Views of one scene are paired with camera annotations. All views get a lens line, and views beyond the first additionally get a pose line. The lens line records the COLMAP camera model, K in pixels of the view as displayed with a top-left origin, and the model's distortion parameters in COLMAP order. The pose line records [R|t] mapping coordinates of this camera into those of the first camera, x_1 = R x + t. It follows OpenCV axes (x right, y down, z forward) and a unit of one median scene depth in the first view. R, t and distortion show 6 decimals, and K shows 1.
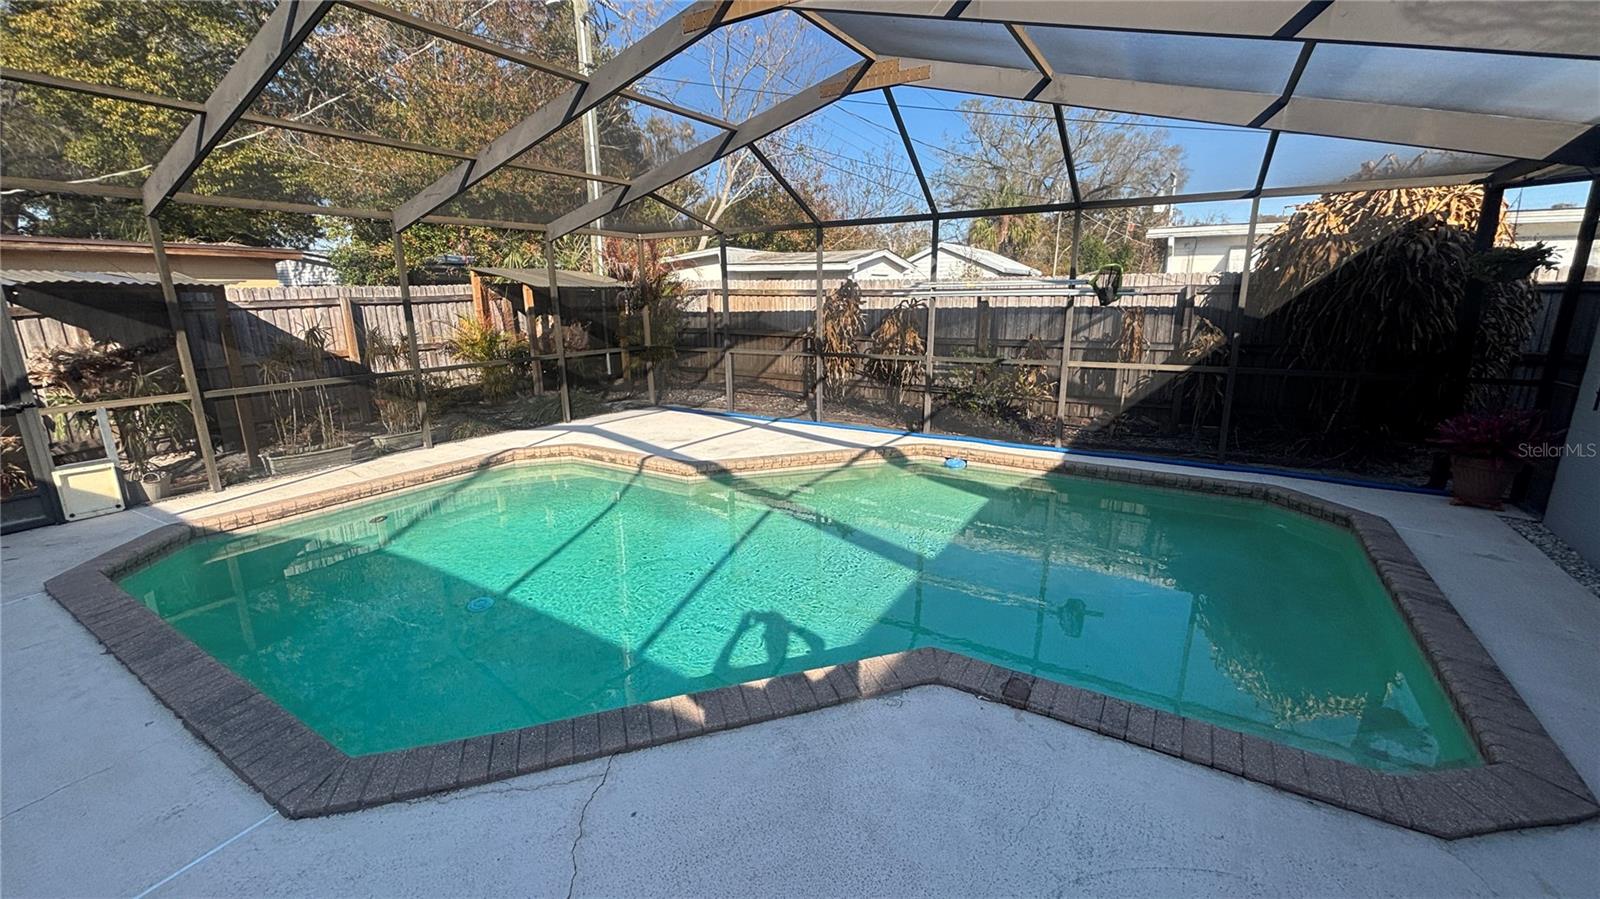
lens RADIAL K [[641.5, 0, 800.0], [0, 641.5, 449.5], [0, 0, 1]] dist [0.002144, 0.000565]
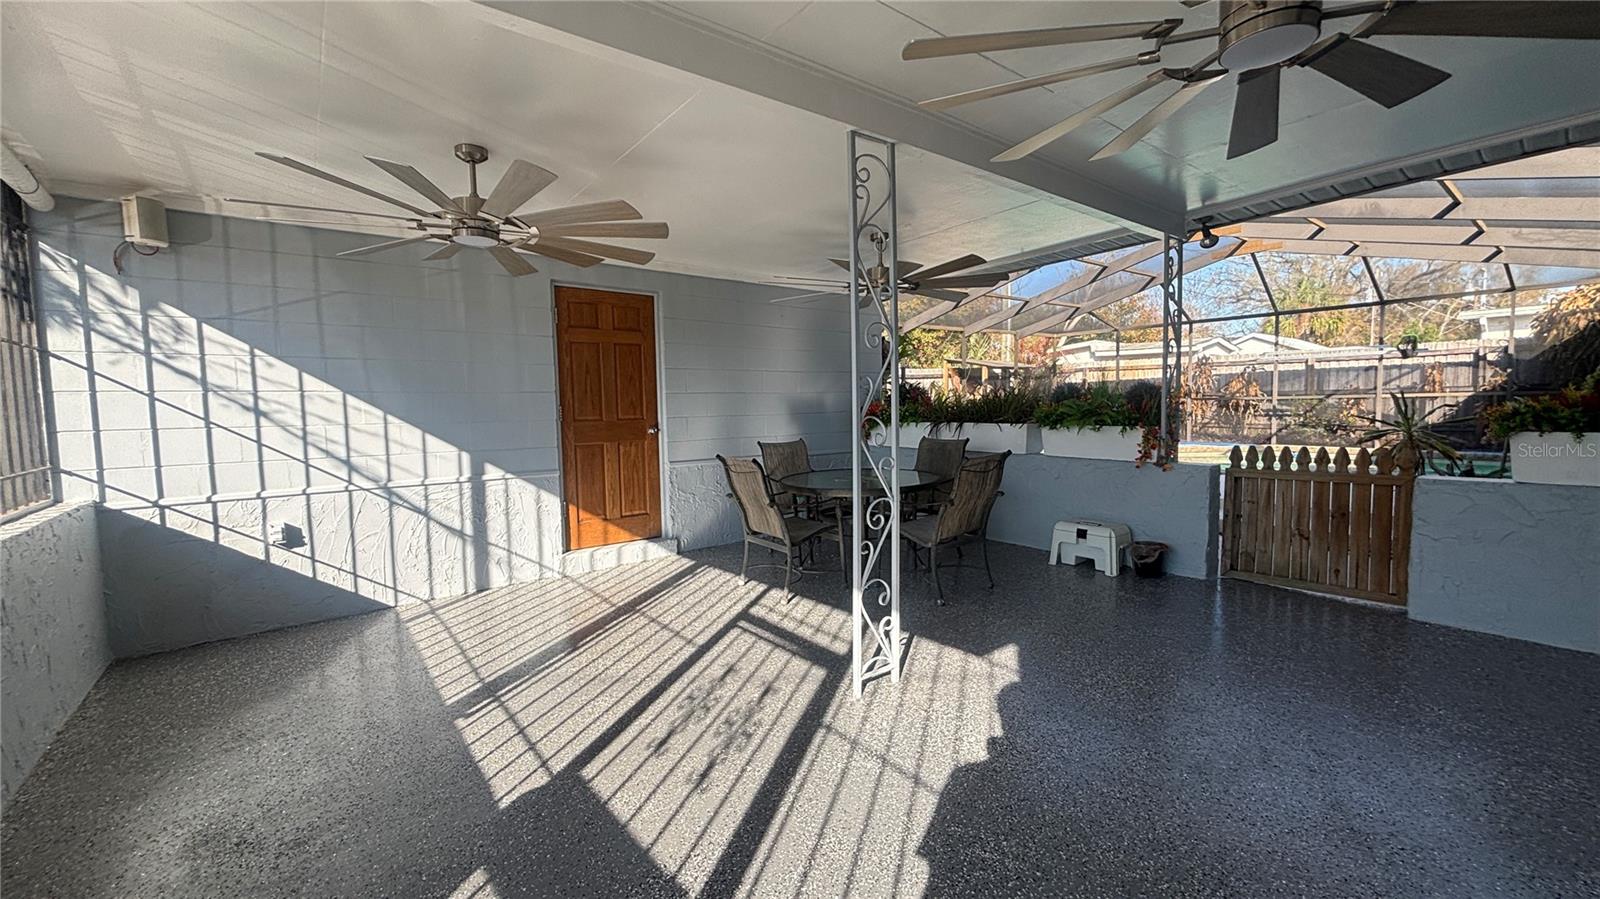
lens RADIAL K [[641.5, 0, 800.0], [0, 641.5, 449.5], [0, 0, 1]] dist [0.002144, 0.000565]
pose [[0.936276, 0.015143, -0.350937, -0.316990], [-0.071168, 0.986528, -0.147303, 0.283705], [0.343979, 0.162892, 0.924740, -0.808266]]
